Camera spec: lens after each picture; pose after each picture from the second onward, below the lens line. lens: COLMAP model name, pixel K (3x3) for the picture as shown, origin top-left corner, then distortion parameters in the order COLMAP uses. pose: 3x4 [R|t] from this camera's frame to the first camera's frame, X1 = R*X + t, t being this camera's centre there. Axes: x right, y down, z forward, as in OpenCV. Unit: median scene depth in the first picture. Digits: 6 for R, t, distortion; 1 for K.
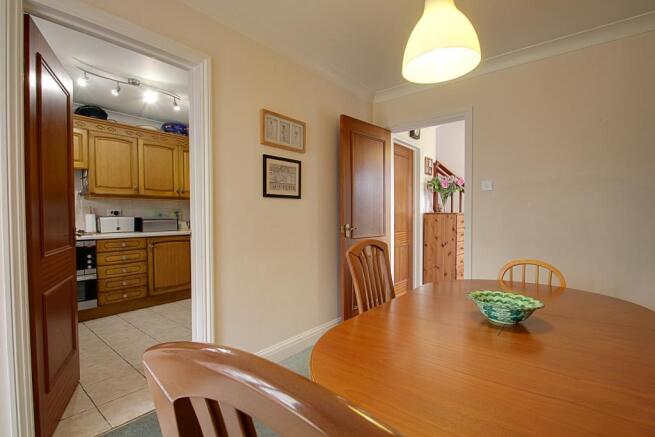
lens RADIAL K [[303.2, 0, 323.7], [0, 303.2, 223.8], [0, 0, 1]] dist [-0.005077, -0.001417]
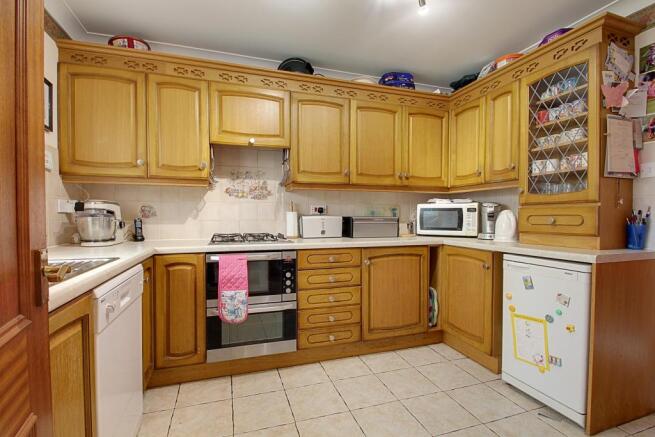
lens RADIAL K [[303.2, 0, 322.9], [0, 303.2, 220.8], [0, 0, 1]] dist [-0.005077, -0.001417]
pose [[0.842480, 0.012183, -0.538590, -0.309252], [-0.017759, 0.999829, -0.005162, -0.007717], [0.538435, 0.013914, 0.842552, 0.417041]]
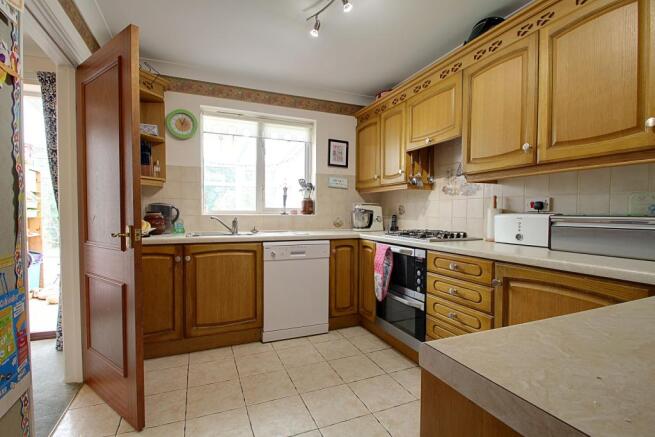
lens RADIAL K [[303.2, 0, 323.8], [0, 303.2, 219.3], [0, 0, 1]] dist [-0.005077, -0.001417]
pose [[-0.460747, 0.018011, -0.887349, -0.089587], [-0.029053, 0.998952, 0.035362, -0.022118], [0.887056, 0.042073, -0.459741, 0.973243]]
